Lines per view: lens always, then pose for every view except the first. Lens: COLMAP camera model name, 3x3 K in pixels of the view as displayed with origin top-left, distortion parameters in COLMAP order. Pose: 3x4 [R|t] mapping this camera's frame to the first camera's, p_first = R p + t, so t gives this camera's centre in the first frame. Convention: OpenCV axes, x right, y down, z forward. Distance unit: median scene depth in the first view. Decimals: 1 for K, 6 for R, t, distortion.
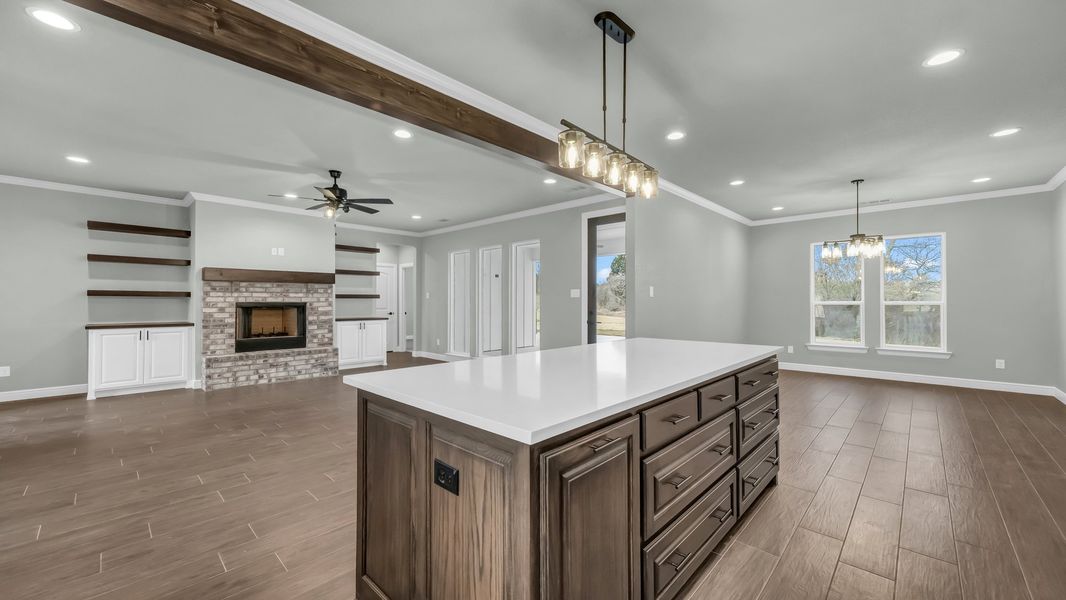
lens RADIAL K [[424.1, 0, 533.0], [0, 424.1, 300.0], [0, 0, 1]] dist [0.032849, 0.000169]
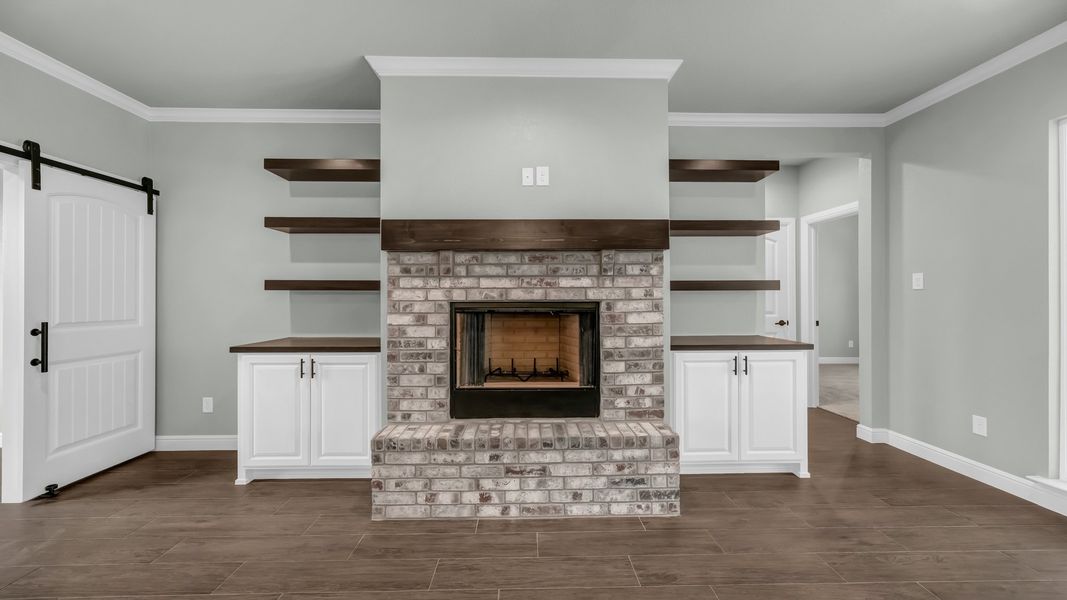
lens RADIAL K [[398.3, 0, 538.2], [0, 398.3, 297.3], [0, 0, 1]] dist [0.001771, 0.000173]
pose [[0.720743, -0.003549, -0.693193, -0.350841], [0.006108, 0.999981, 0.001231, 0.001289], [0.693175, -0.005121, 0.720751, 0.770460]]
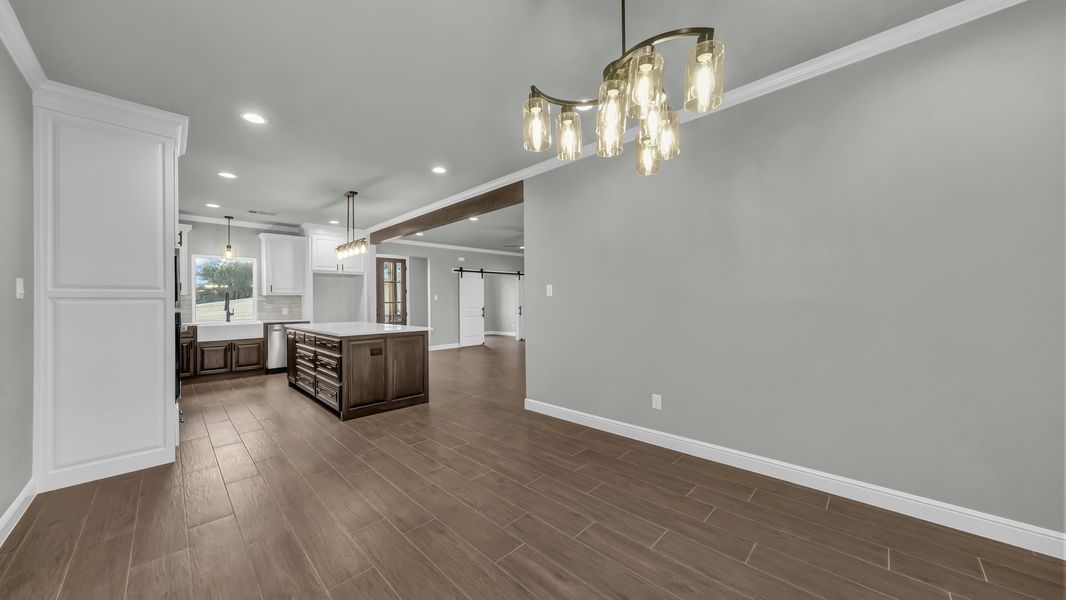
lens RADIAL K [[355.2, 0, 528.6], [0, 355.2, 299.0], [0, 0, 1]] dist [0.001882, 0.000267]
pose [[0.008501, -0.006579, -0.999942, 0.796924], [0.017134, 0.999833, -0.006433, 0.000613], [0.999817, -0.017079, 0.008612, 0.743261]]
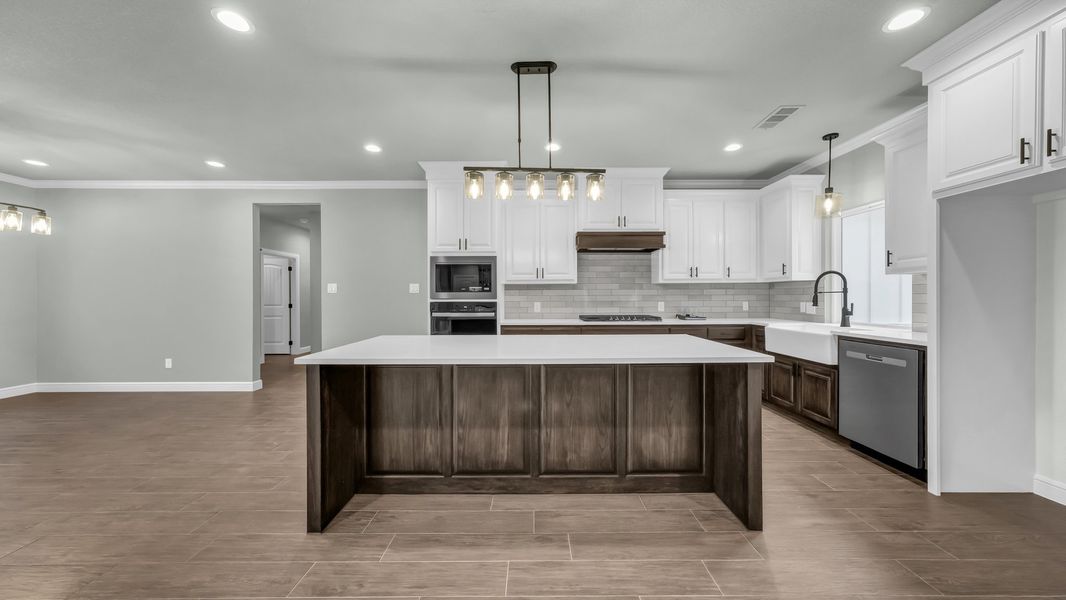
lens RADIAL K [[355.2, 0, 528.6], [0, 355.2, 299.0], [0, 0, 1]] dist [0.001882, 0.000267]
pose [[-0.715809, -0.000377, 0.698296, -0.170875], [-0.001578, 0.999998, -0.001078, 0.002465], [-0.698295, -0.001874, -0.715808, 0.640260]]
